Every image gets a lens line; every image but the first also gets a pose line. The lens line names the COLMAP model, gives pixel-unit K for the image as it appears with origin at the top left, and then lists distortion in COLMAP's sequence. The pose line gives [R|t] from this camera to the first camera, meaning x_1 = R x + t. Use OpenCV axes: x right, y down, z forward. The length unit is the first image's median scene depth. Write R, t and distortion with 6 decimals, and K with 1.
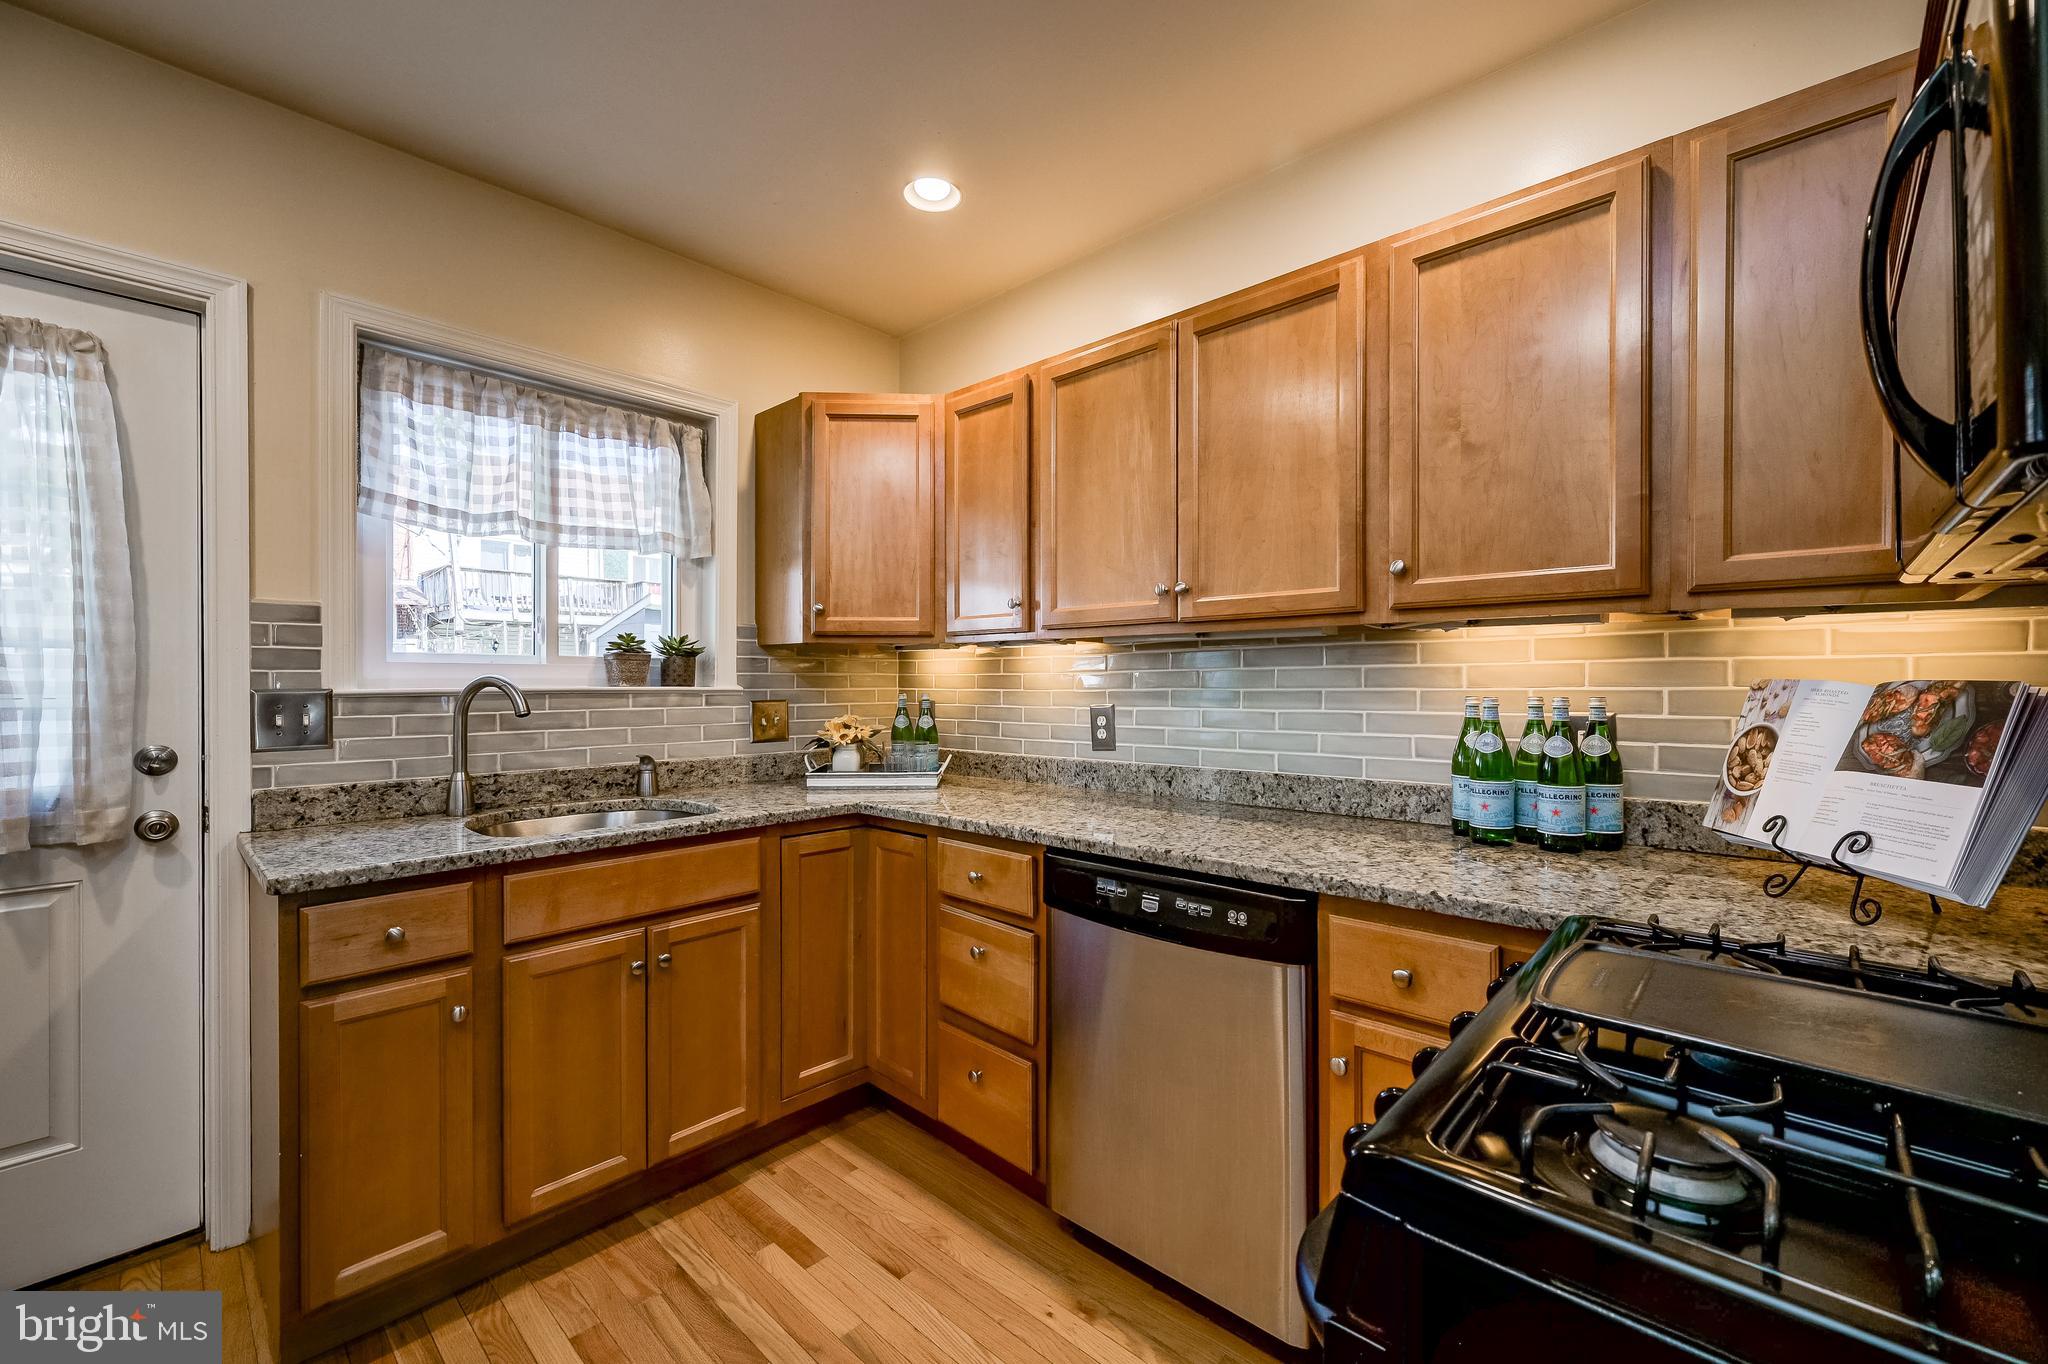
lens RADIAL K [[825.0, 0, 1024.0], [0, 825.0, 682.0], [0, 0, 1]] dist [0.001702, 0.000102]
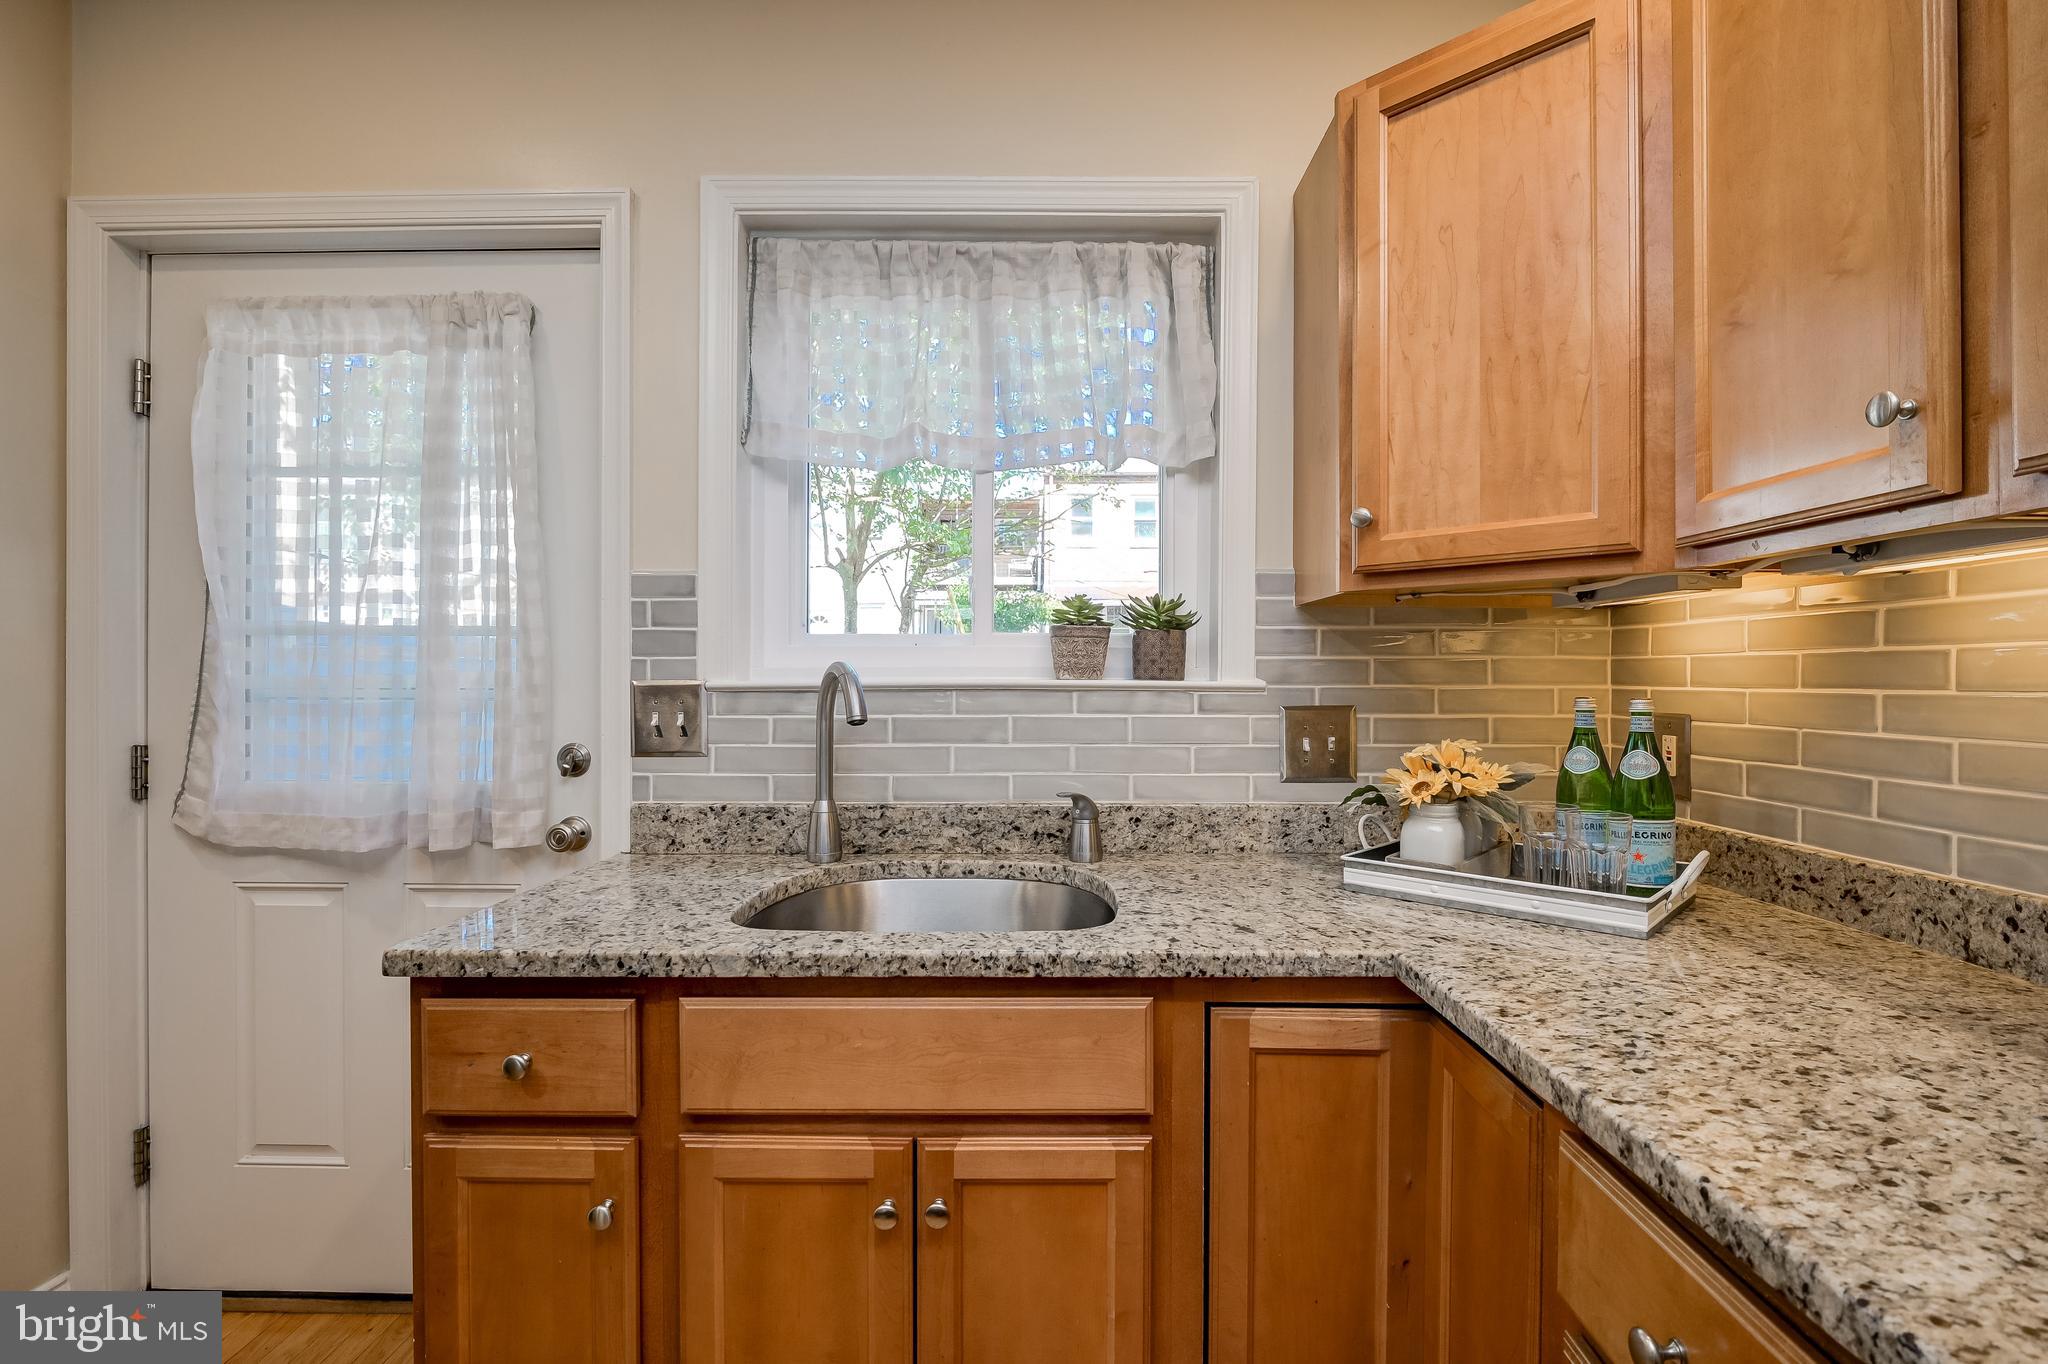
lens RADIAL K [[938.7, 0, 1042.0], [0, 938.7, 680.0], [0, 0, 1]] dist [-0.014304, 0.000118]
pose [[0.683226, 0.001823, -0.730204, 0.026143], [-0.001130, 0.999998, 0.001439, 0.005729], [0.730206, -0.000158, 0.683227, 0.578684]]
